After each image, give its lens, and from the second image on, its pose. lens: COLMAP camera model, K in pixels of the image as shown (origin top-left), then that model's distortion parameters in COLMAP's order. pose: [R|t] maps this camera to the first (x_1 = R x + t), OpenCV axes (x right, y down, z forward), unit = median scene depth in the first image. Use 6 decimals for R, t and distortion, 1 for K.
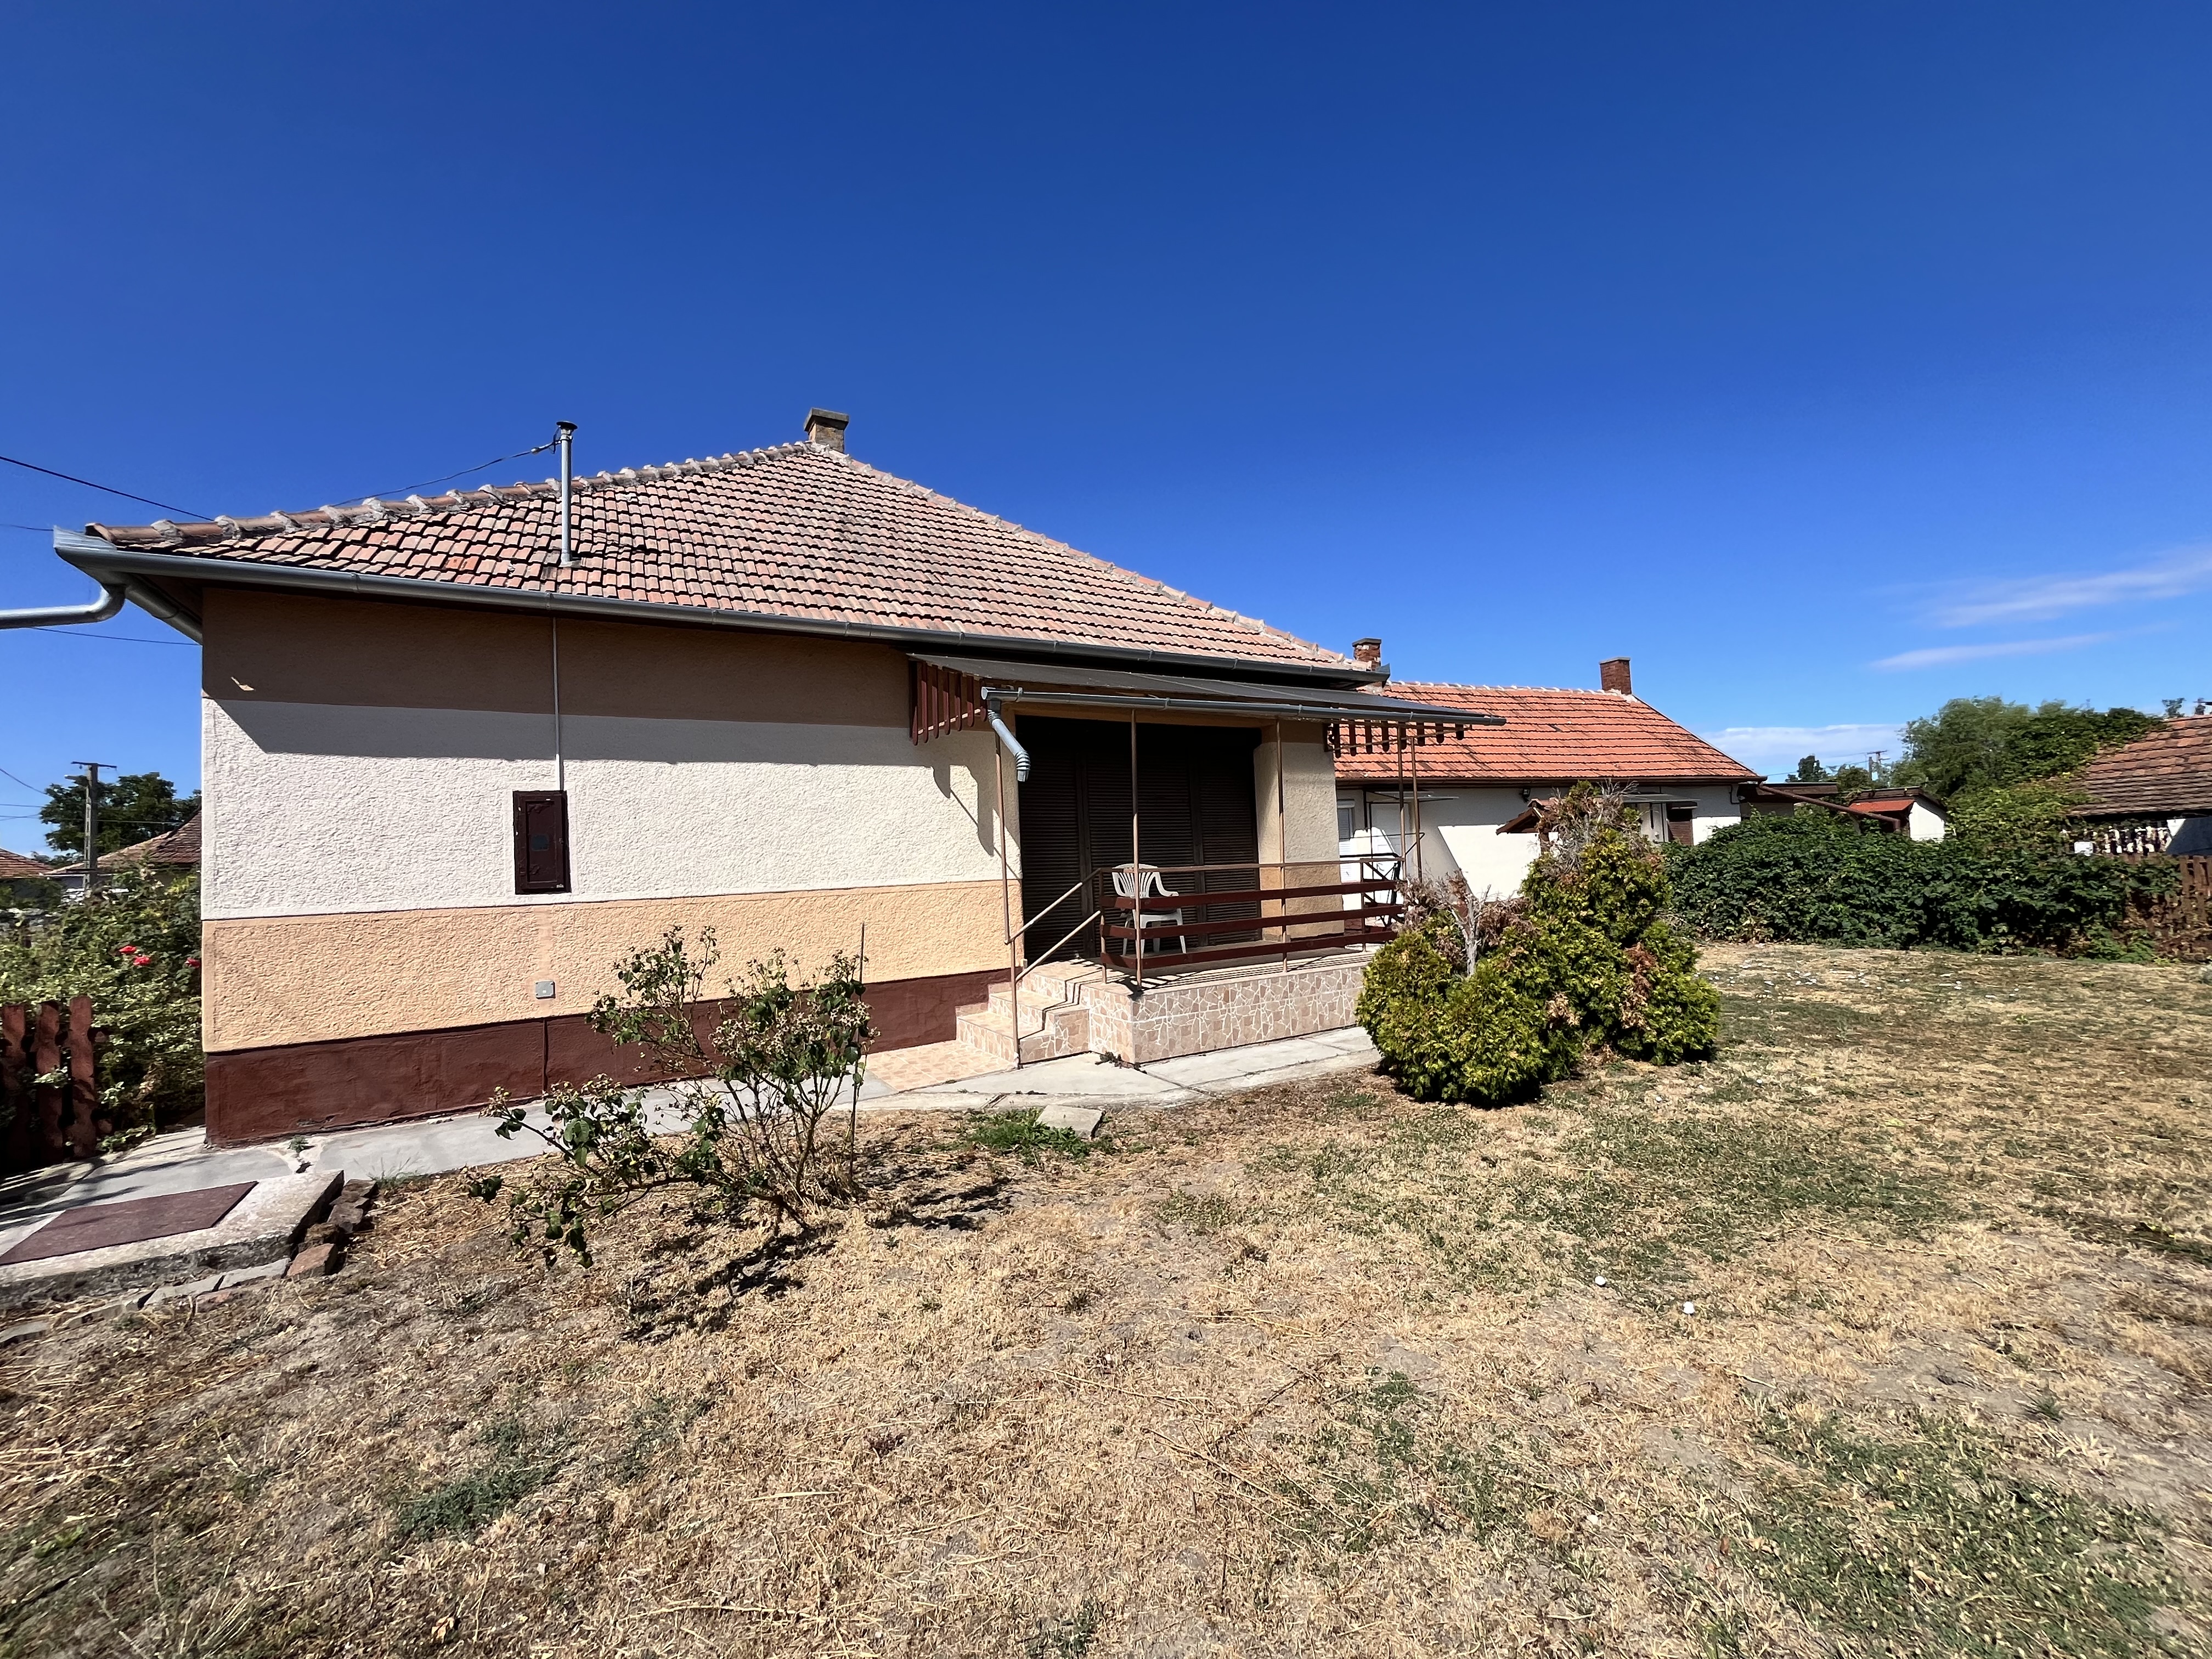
lens RADIAL K [[894.2, 0, 1107.2], [0, 894.2, 822.2], [0, 0, 1]] dist [0.001605, 0.000286]
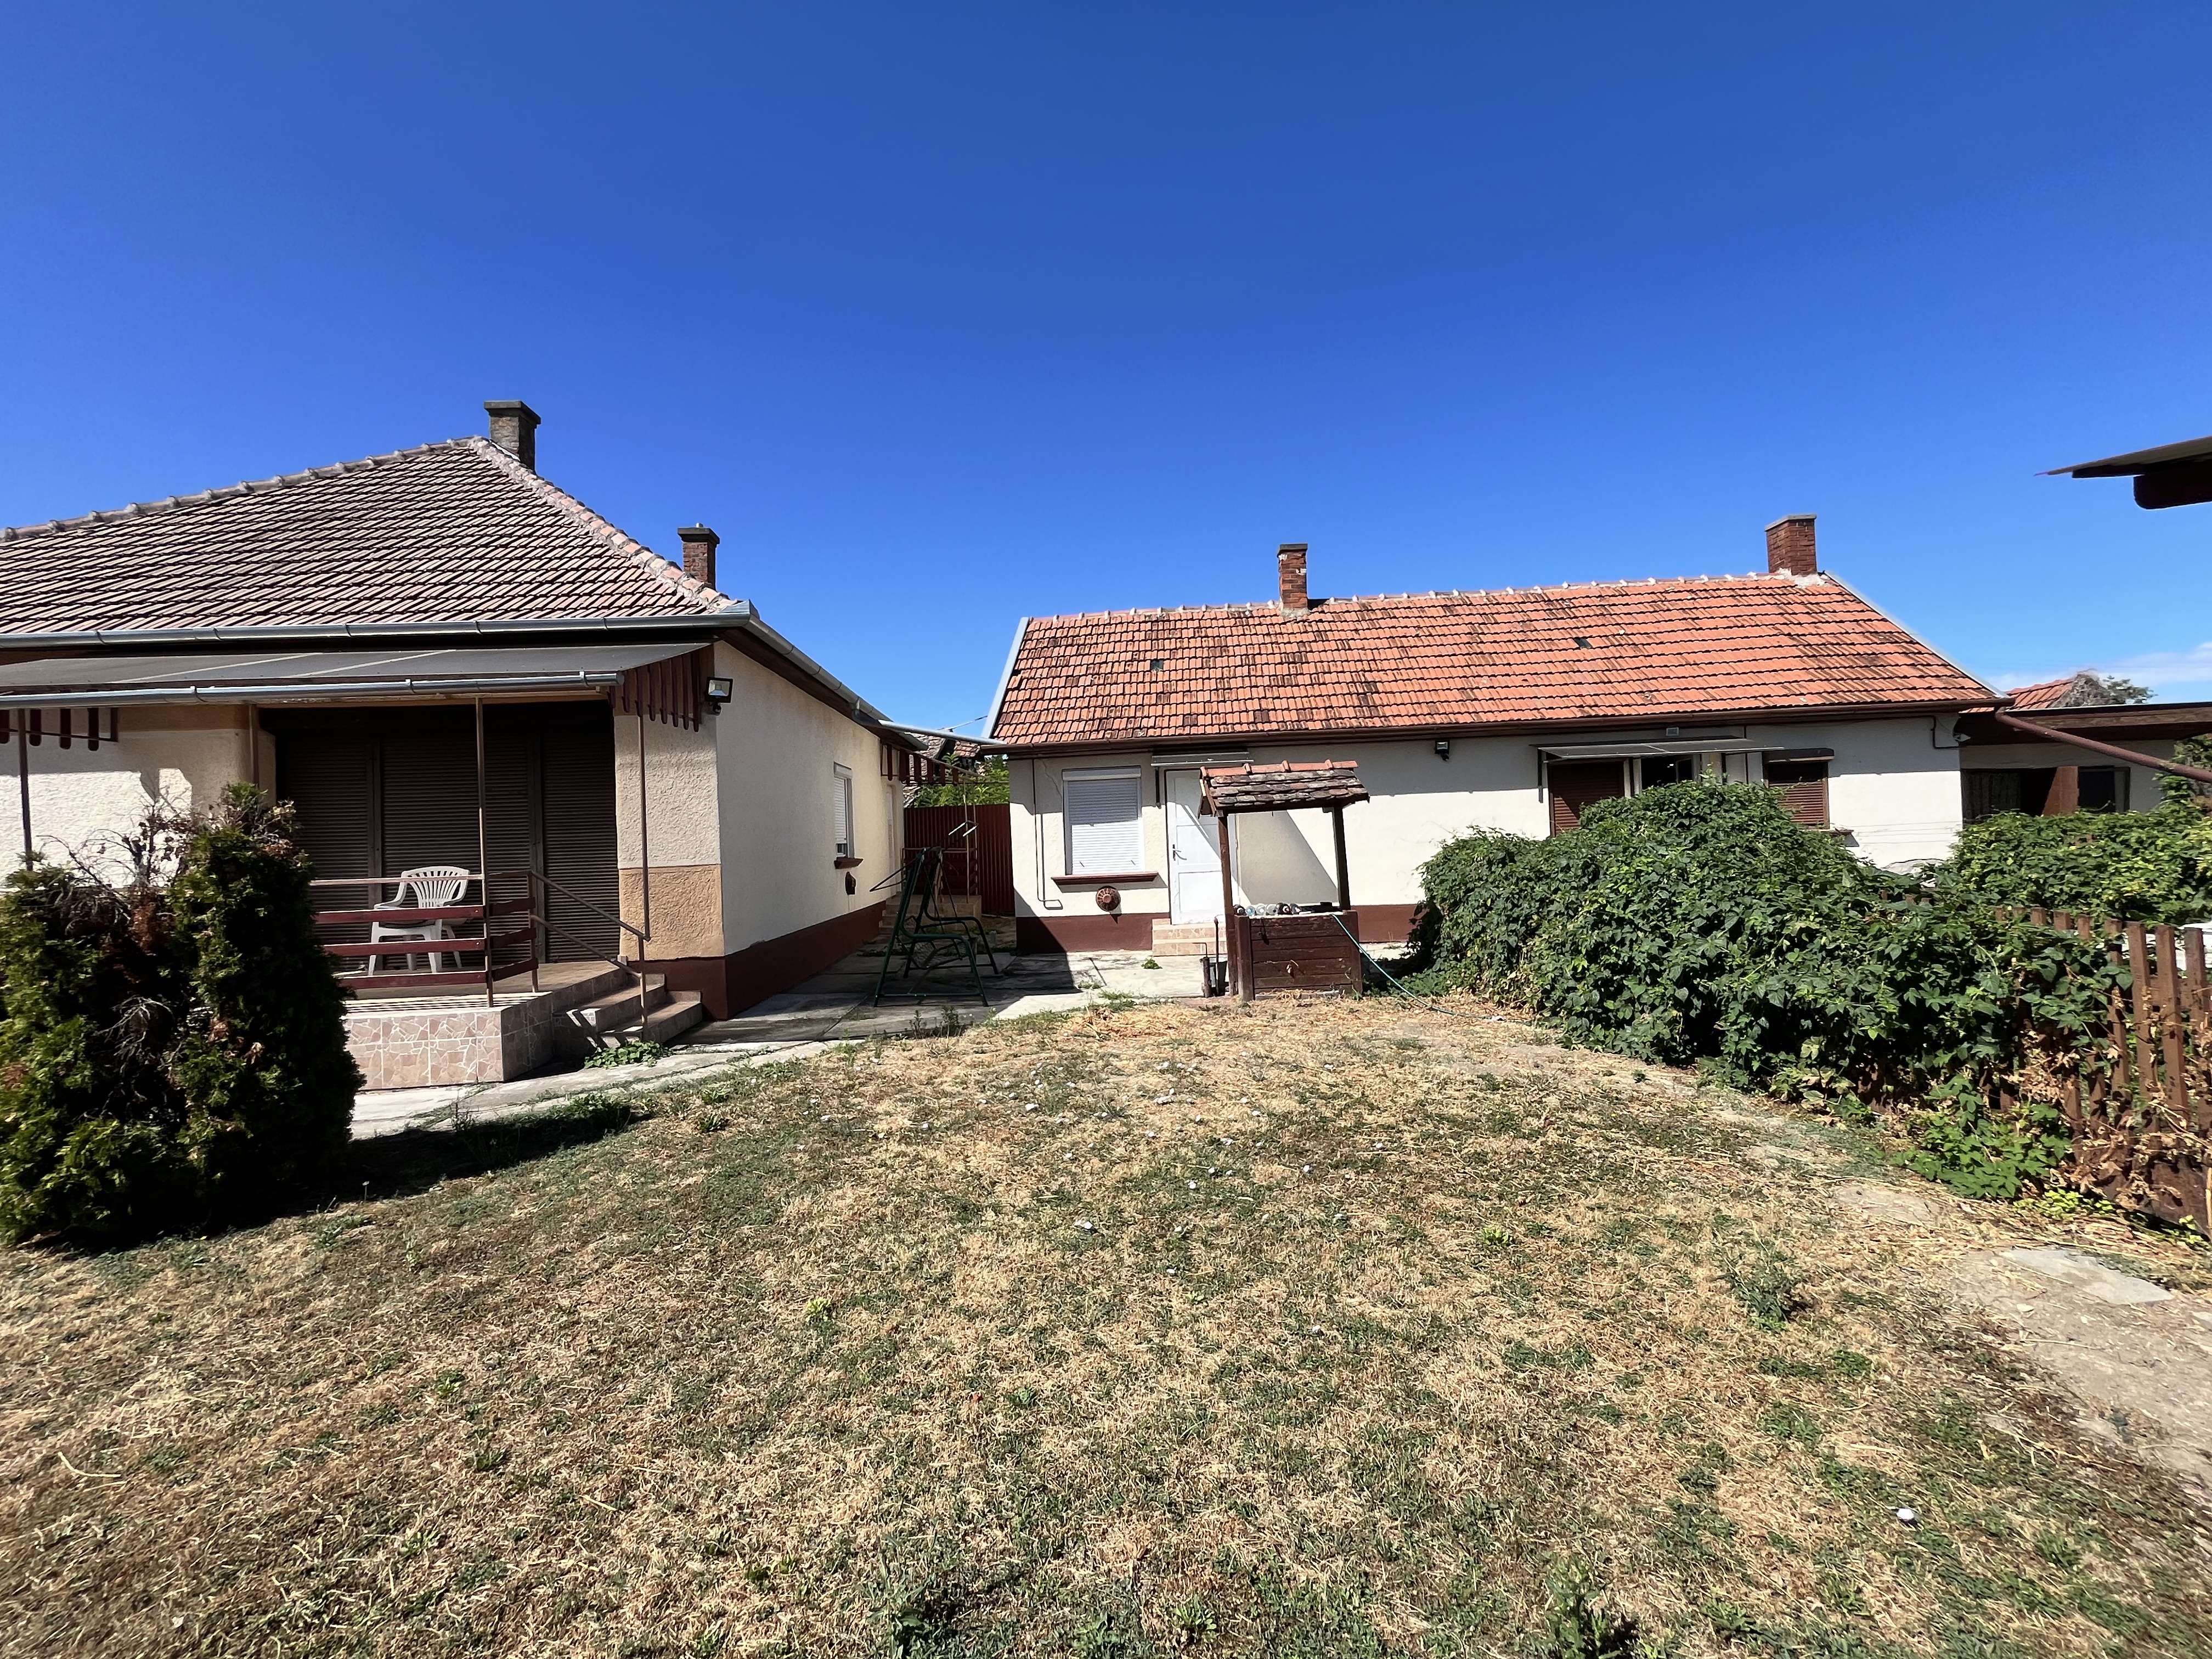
lens RADIAL K [[894.2, 0, 1107.2], [0, 894.2, 822.2], [0, 0, 1]] dist [0.001605, 0.000286]
pose [[0.893211, 0.005773, -0.449601, 0.924525], [0.020326, 0.998377, 0.053202, -0.028130], [0.449179, -0.056659, 0.891643, 0.465288]]
